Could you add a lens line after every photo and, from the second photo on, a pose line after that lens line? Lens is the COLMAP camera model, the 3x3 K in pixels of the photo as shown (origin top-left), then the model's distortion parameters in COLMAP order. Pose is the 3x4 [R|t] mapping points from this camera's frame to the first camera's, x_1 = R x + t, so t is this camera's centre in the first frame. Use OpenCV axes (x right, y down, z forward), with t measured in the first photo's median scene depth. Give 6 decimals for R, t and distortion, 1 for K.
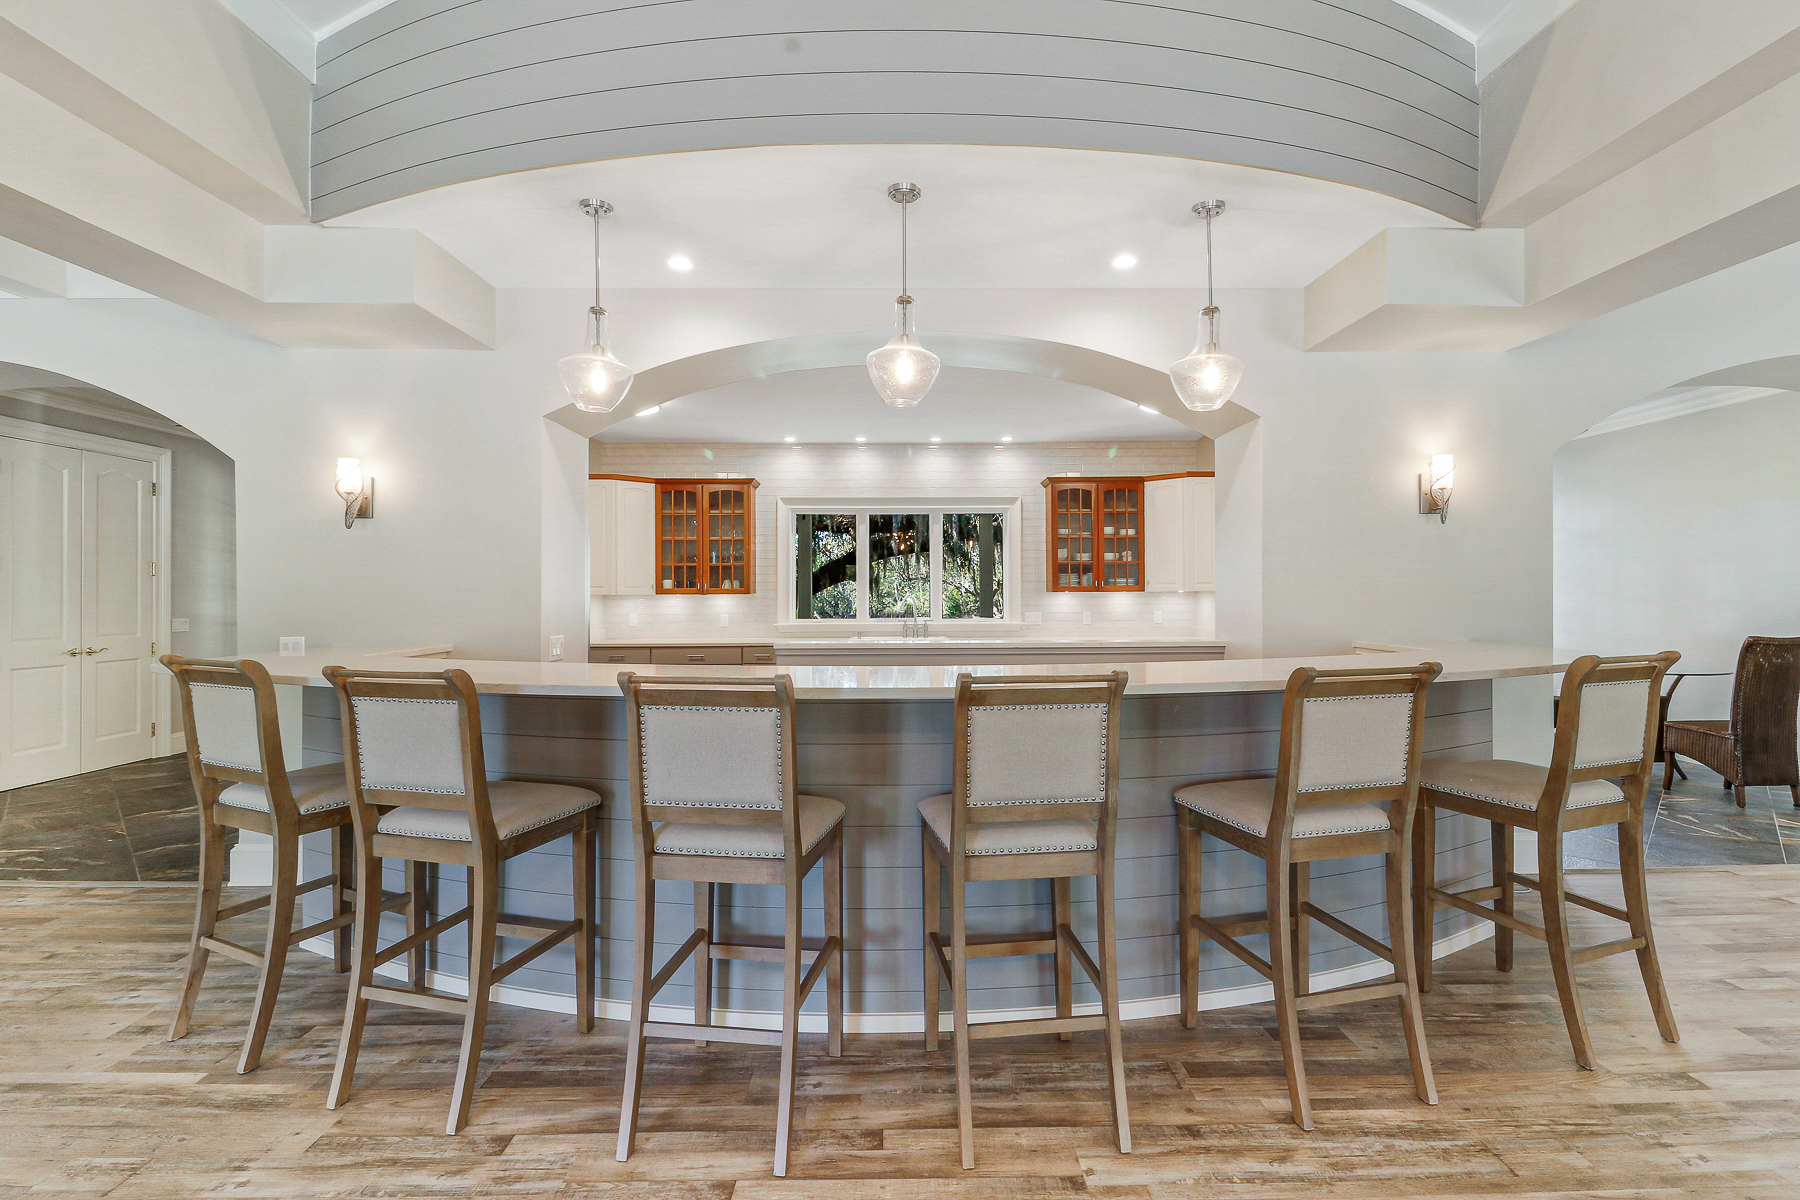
lens RADIAL K [[827.8, 0, 906.1], [0, 827.8, 588.5], [0, 0, 1]] dist [0.007858, -0.000717]
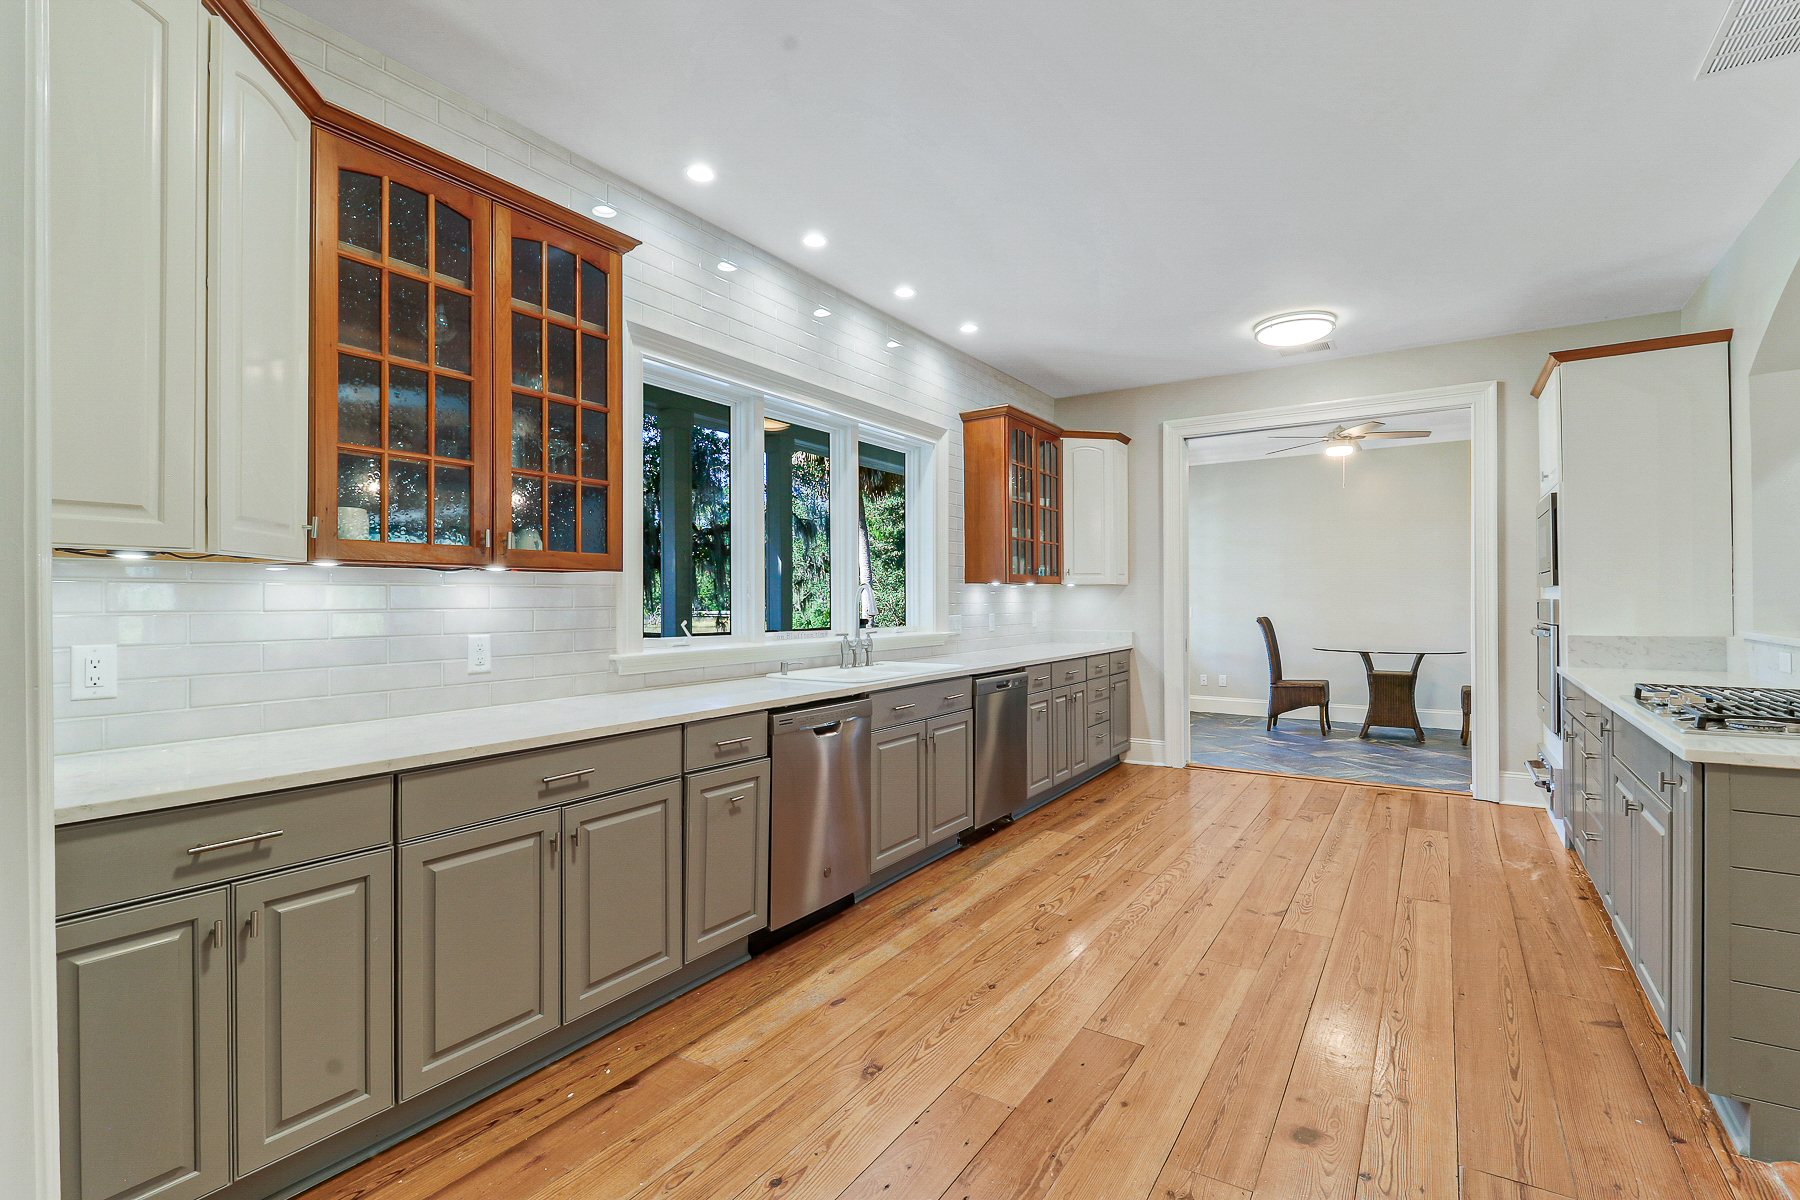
lens RADIAL K [[825.2, 0, 908.1], [0, 825.2, 600.9], [0, 0, 1]] dist [0.004470, -0.000308]
pose [[0.549233, 0.000250, 0.835670, -0.412102], [-0.001991, 0.999998, 0.001010, 0.019047], [-0.835667, -0.002218, 0.549232, 0.700059]]
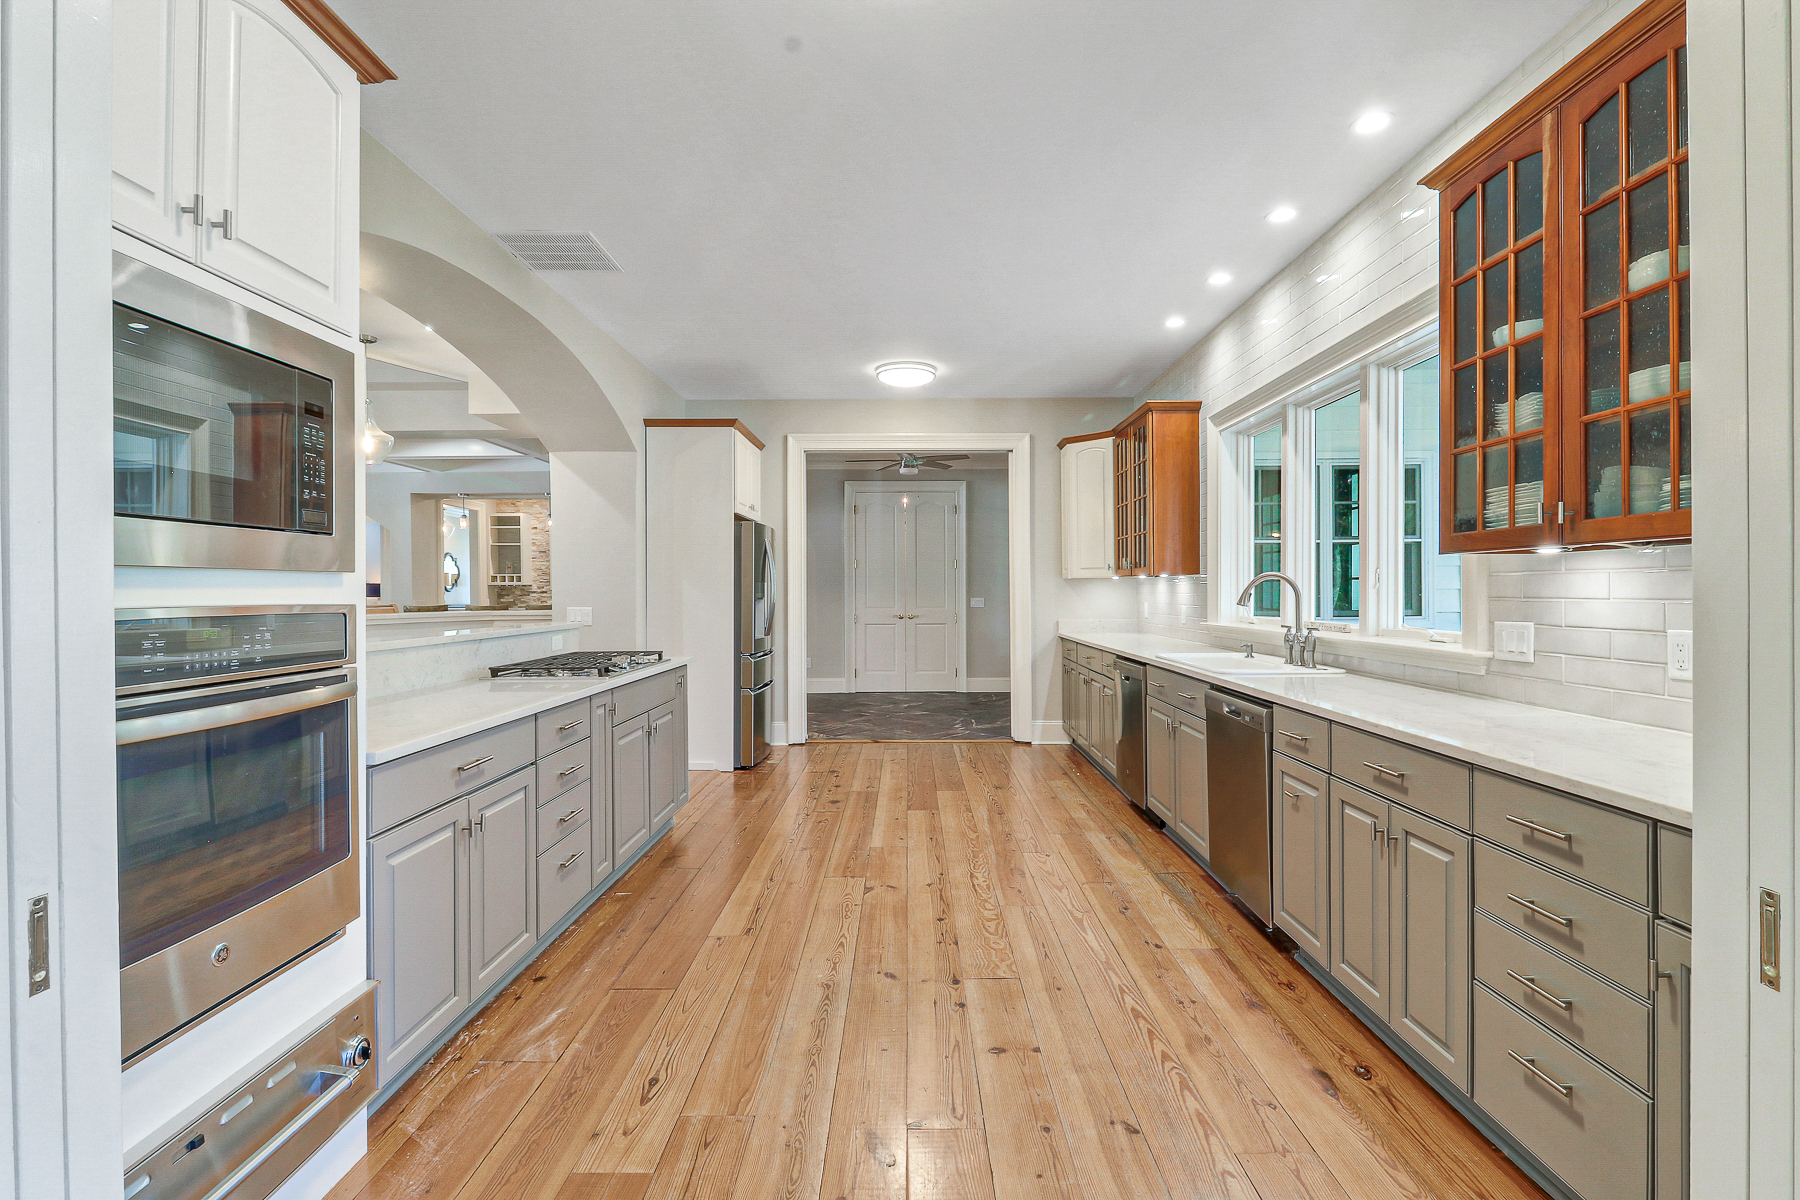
lens RADIAL K [[840.5, 0, 909.1], [0, 840.5, 605.6], [0, 0, 1]] dist [0.019997, -0.012769]
pose [[-0.007621, 0.021021, -0.999750, 0.501531], [0.012560, 0.999702, 0.020924, 0.014862], [0.999892, -0.012397, -0.007883, 0.800611]]
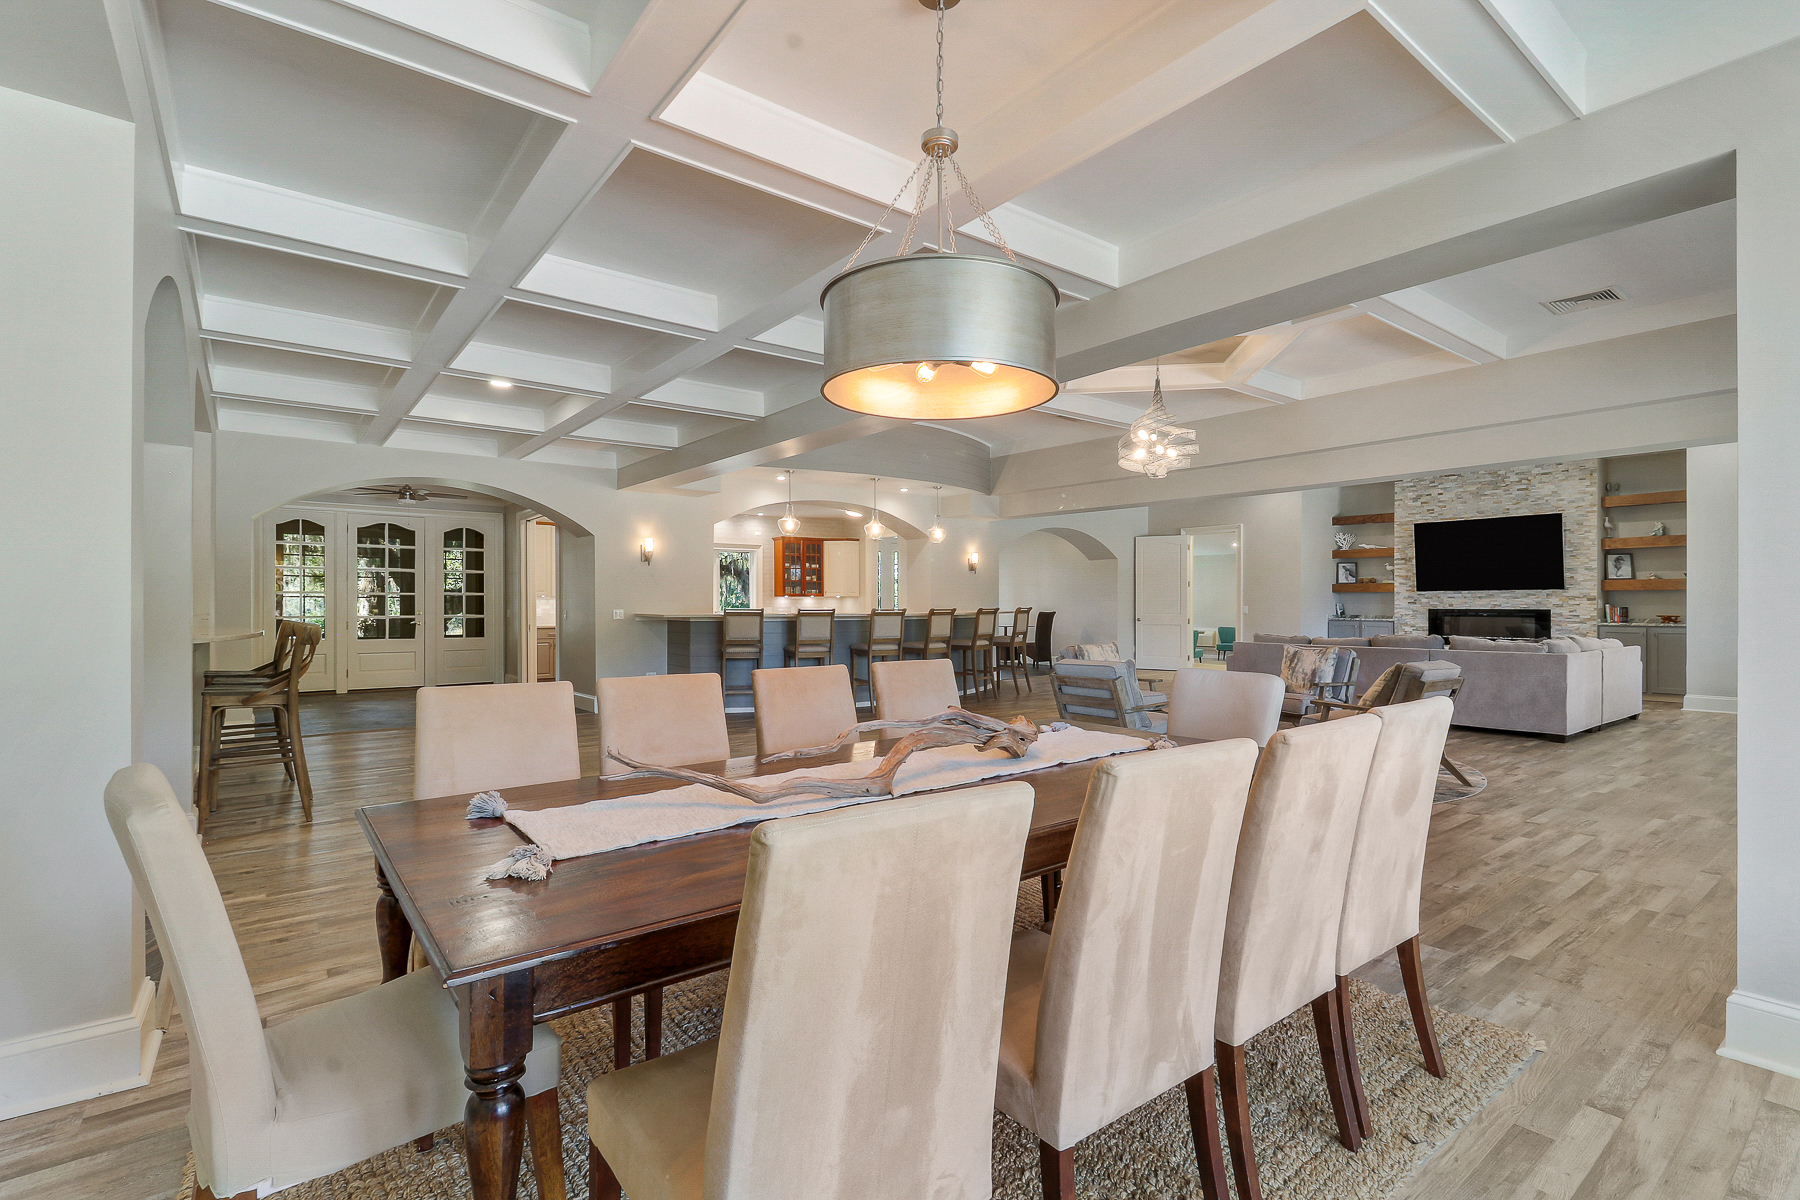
lens RADIAL K [[840.5, 0, 909.1], [0, 840.5, 605.6], [0, 0, 1]] dist [0.019997, -0.012769]
pose [[0.794424, 0.000267, 0.607364, -0.764578], [-0.004063, 0.999980, 0.004874, 0.014704], [-0.607350, -0.006340, 0.794409, -0.715461]]
